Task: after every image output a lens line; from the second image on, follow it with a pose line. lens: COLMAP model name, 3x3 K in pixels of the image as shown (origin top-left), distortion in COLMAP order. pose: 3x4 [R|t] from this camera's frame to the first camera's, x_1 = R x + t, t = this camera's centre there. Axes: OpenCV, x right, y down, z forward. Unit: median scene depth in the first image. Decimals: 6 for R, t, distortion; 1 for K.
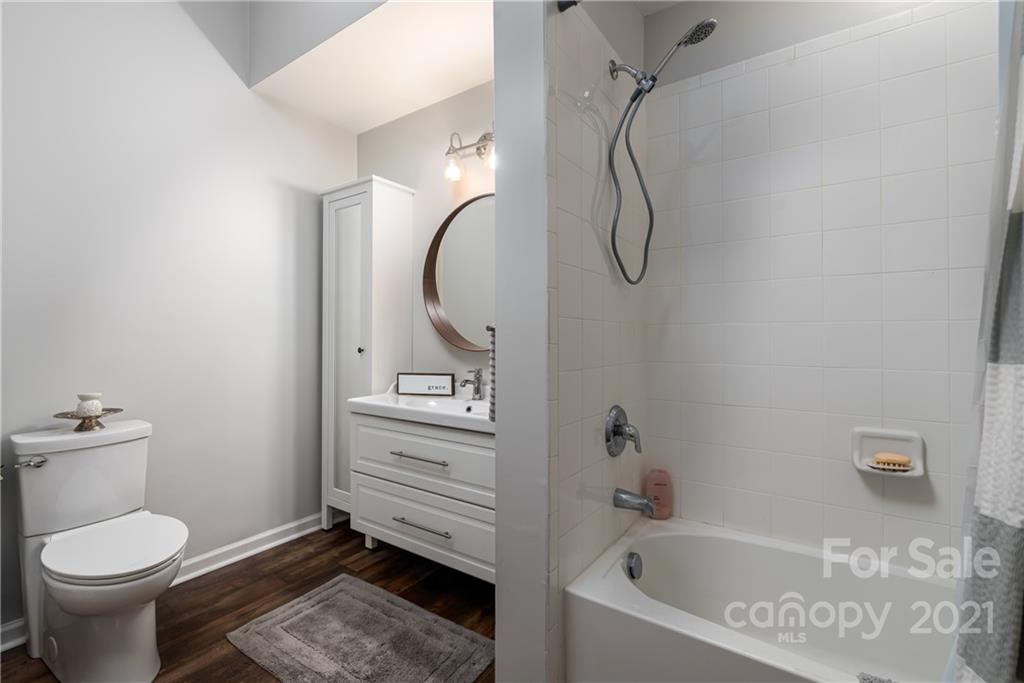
lens RADIAL K [[450.4, 0, 502.5], [0, 450.4, 331.7], [0, 0, 1]] dist [0.001550, 0.000074]
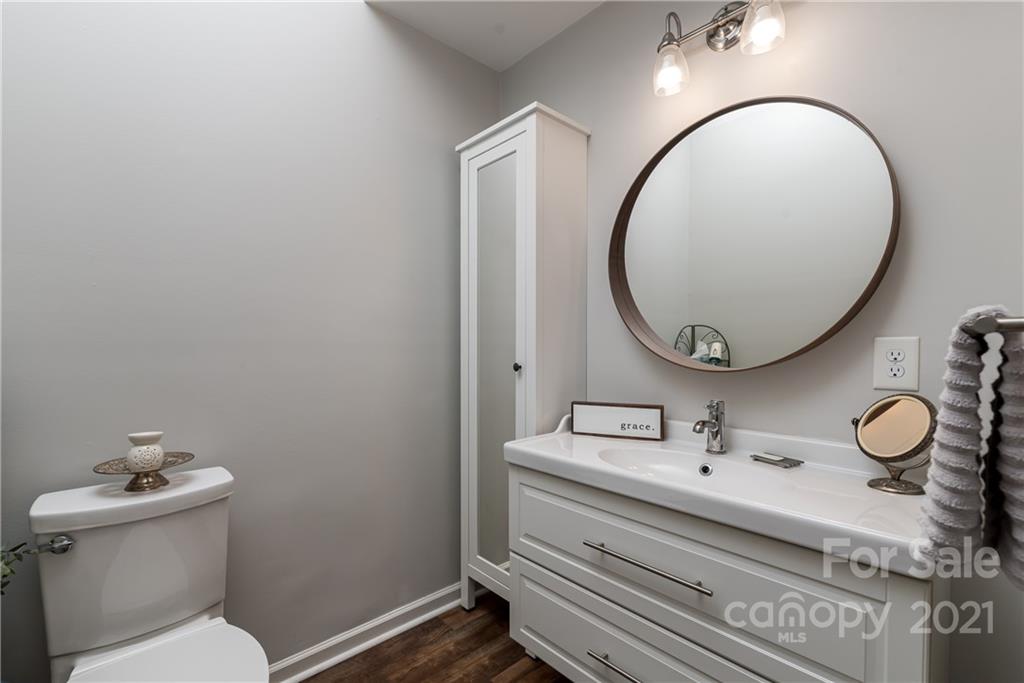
lens RADIAL K [[450.4, 0, 518.6], [0, 450.4, 348.3], [0, 0, 1]] dist [0.001550, 0.000074]
pose [[0.978325, -0.001300, -0.207071, -0.175893], [0.004438, 0.999882, 0.014692, 0.002675], [0.207028, -0.015292, 0.978216, 0.341020]]
